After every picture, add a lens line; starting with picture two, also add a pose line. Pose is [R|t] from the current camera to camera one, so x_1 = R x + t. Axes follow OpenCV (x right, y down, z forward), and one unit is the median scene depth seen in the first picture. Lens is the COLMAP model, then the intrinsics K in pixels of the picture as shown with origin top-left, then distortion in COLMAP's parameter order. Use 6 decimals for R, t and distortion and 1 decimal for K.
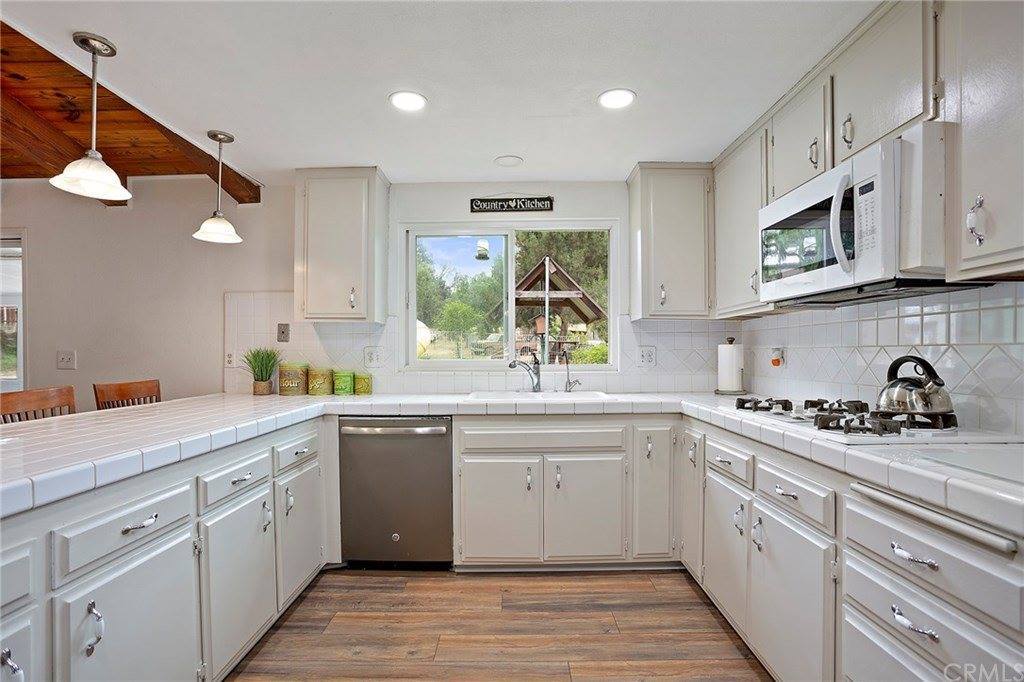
lens RADIAL K [[503.7, 0, 519.4], [0, 503.7, 349.5], [0, 0, 1]] dist [-0.016121, 0.004086]
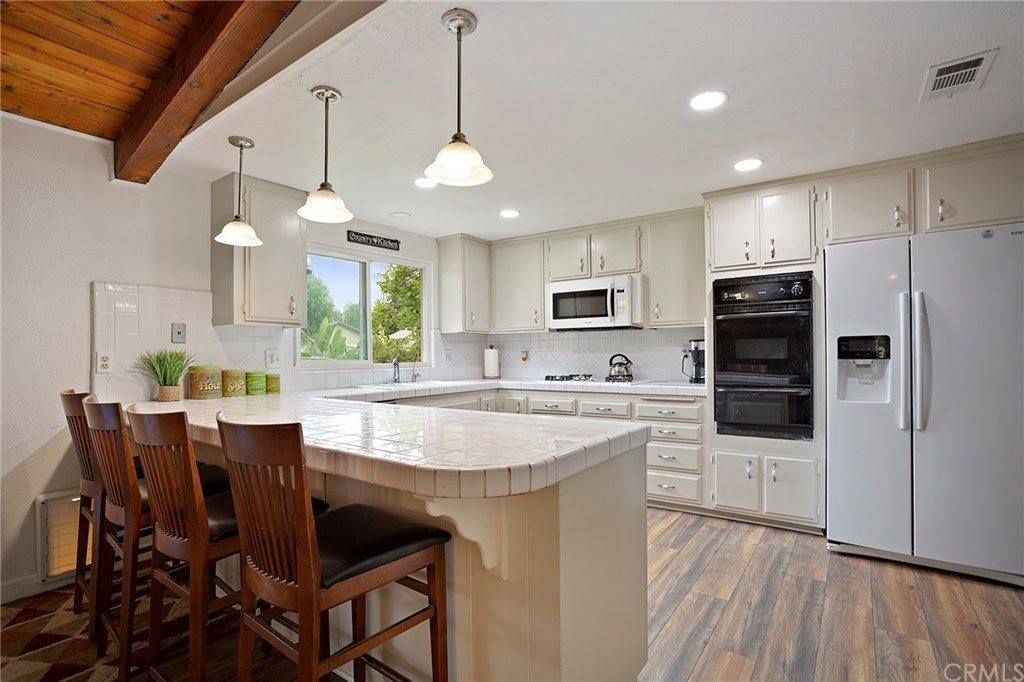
lens RADIAL K [[503.7, 0, 514.5], [0, 503.7, 351.1], [0, 0, 1]] dist [-0.016121, 0.004086]
pose [[0.589121, 0.002237, 0.808042, -0.905820], [0.002151, 0.999988, -0.004337, 0.004285], [-0.808042, 0.004293, 0.589109, -0.062379]]
